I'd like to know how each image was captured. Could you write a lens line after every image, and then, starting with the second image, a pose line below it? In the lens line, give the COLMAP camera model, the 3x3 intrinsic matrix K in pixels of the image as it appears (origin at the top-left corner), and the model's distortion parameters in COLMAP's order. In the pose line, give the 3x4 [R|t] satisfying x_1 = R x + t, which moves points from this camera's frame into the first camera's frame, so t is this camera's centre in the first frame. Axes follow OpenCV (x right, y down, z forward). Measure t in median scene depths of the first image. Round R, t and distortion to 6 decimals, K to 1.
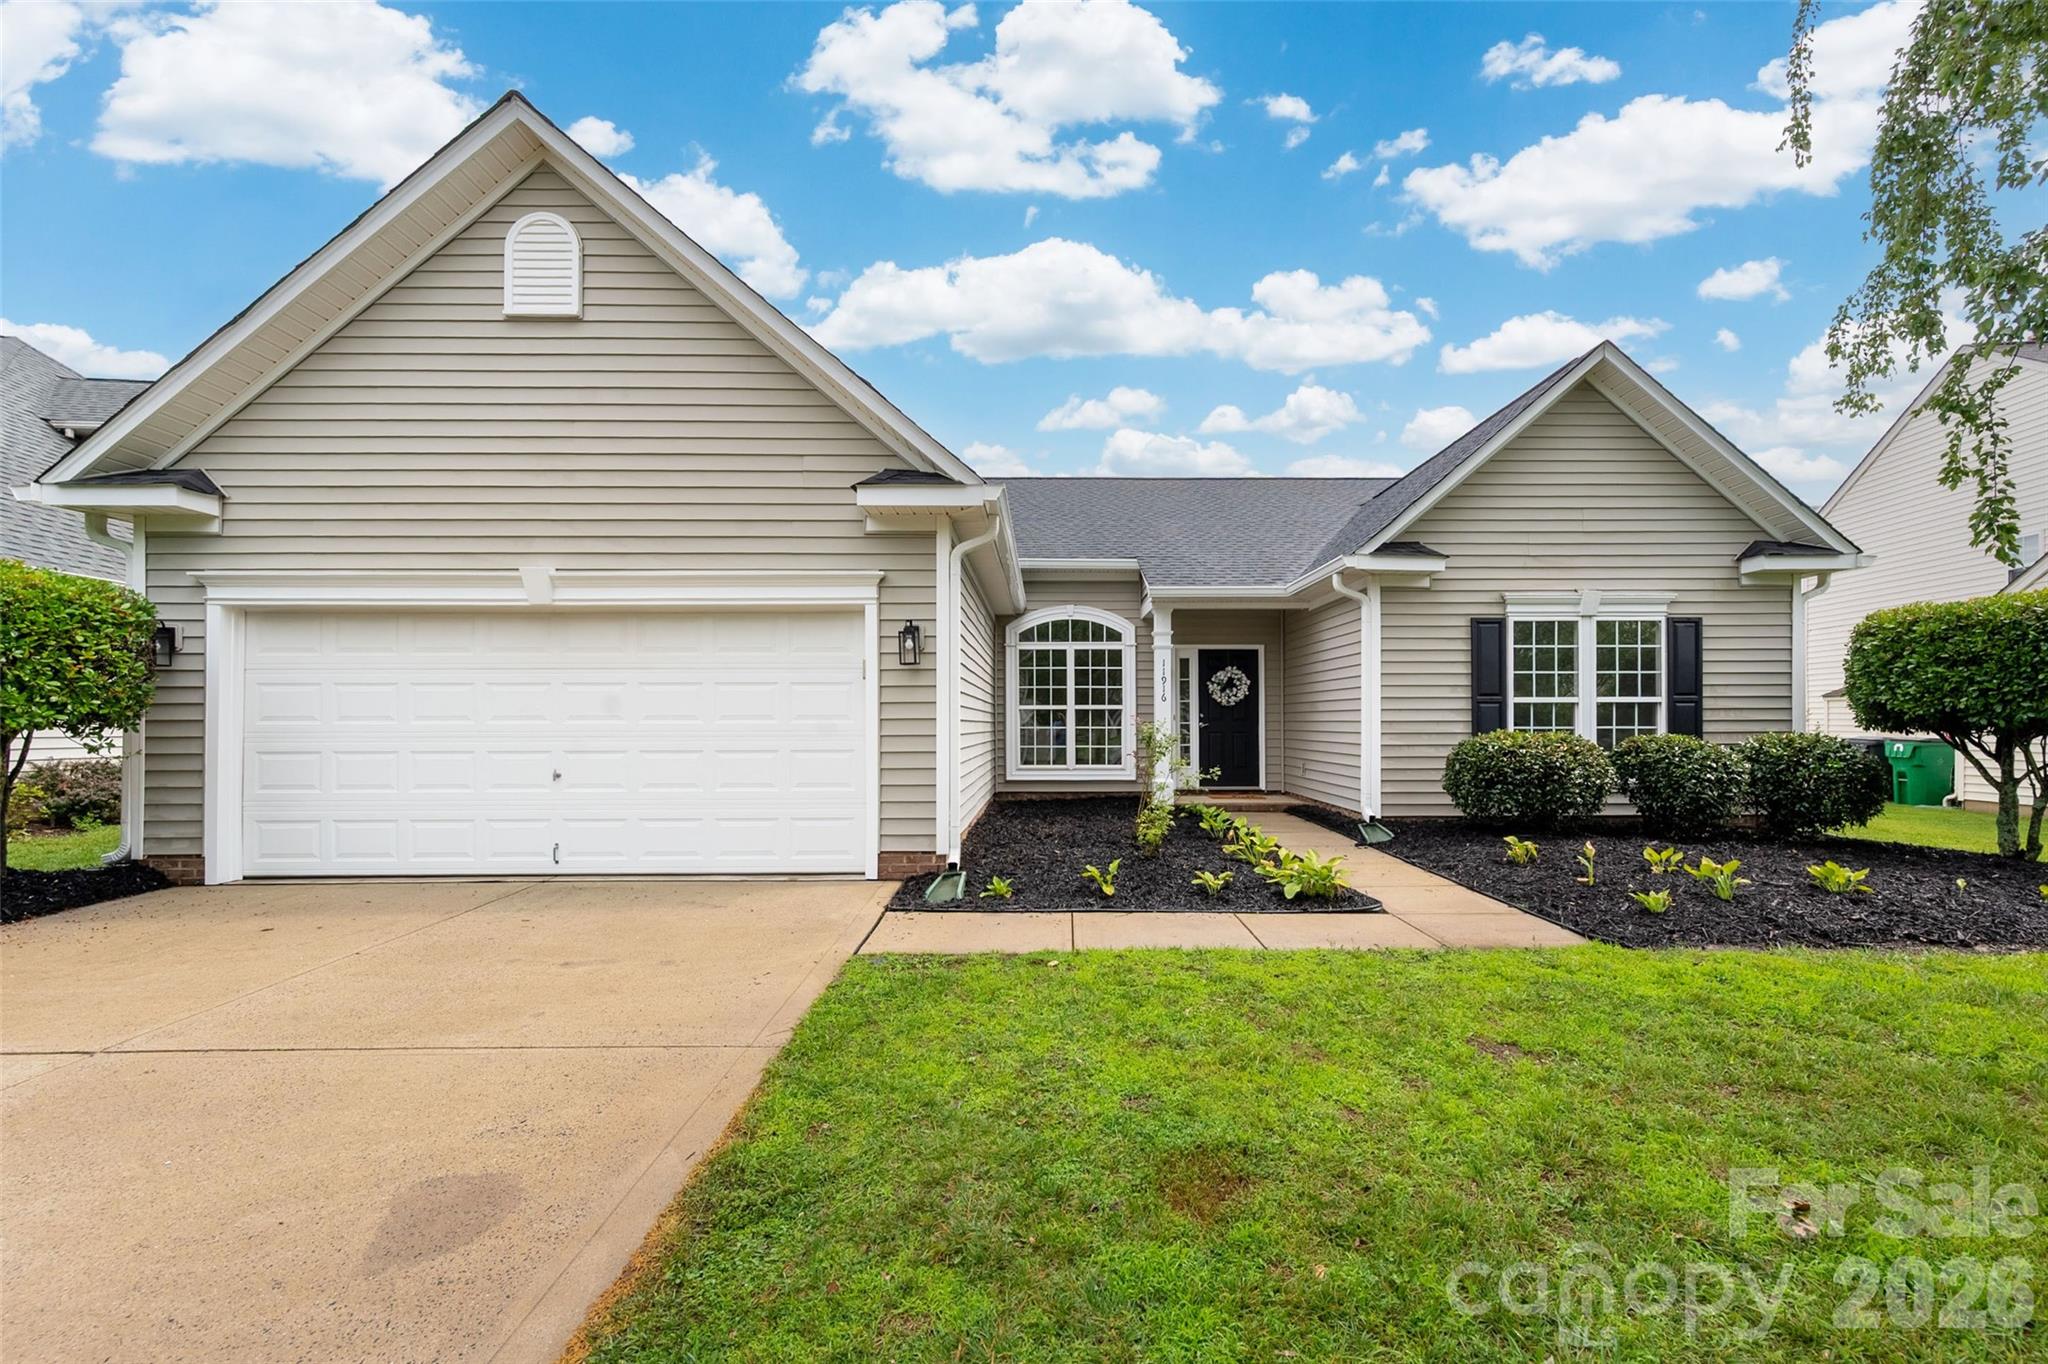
lens RADIAL K [[857.6, 0, 1049.8], [0, 857.6, 714.7], [0, 0, 1]] dist [0.004190, -0.001111]
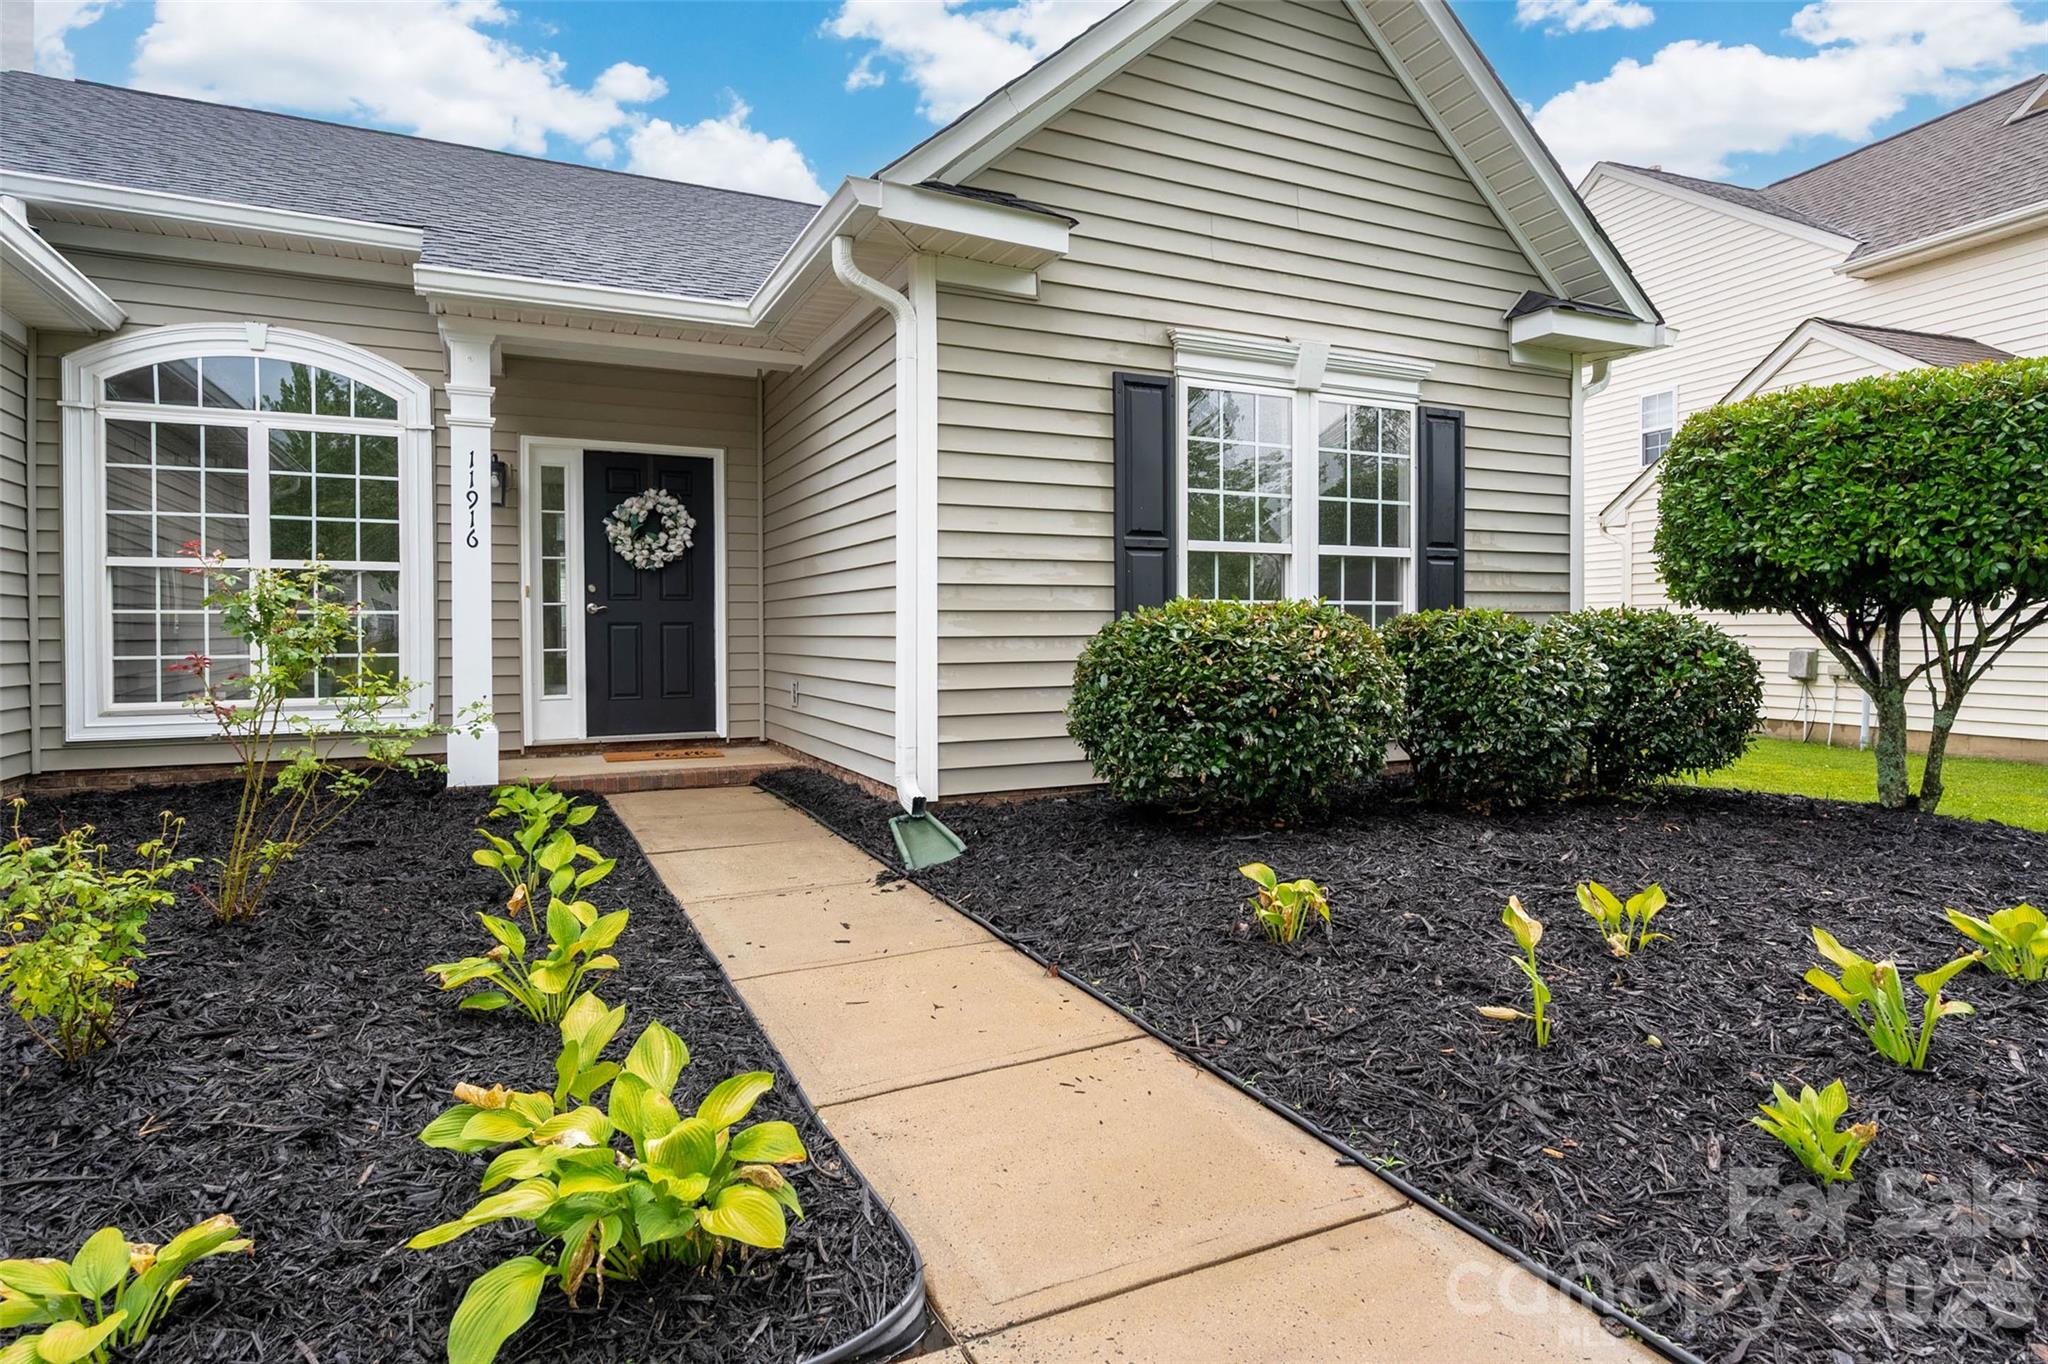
lens RADIAL K [[1104.8, 0, 1038.2], [0, 1104.8, 639.2], [0, 0, 1]] dist [-0.006654, 0.001355]
pose [[0.900703, -0.006123, 0.434392, 0.182929], [-0.000328, 0.999891, 0.014773, 0.027804], [-0.434435, -0.013449, 0.900603, 0.458656]]
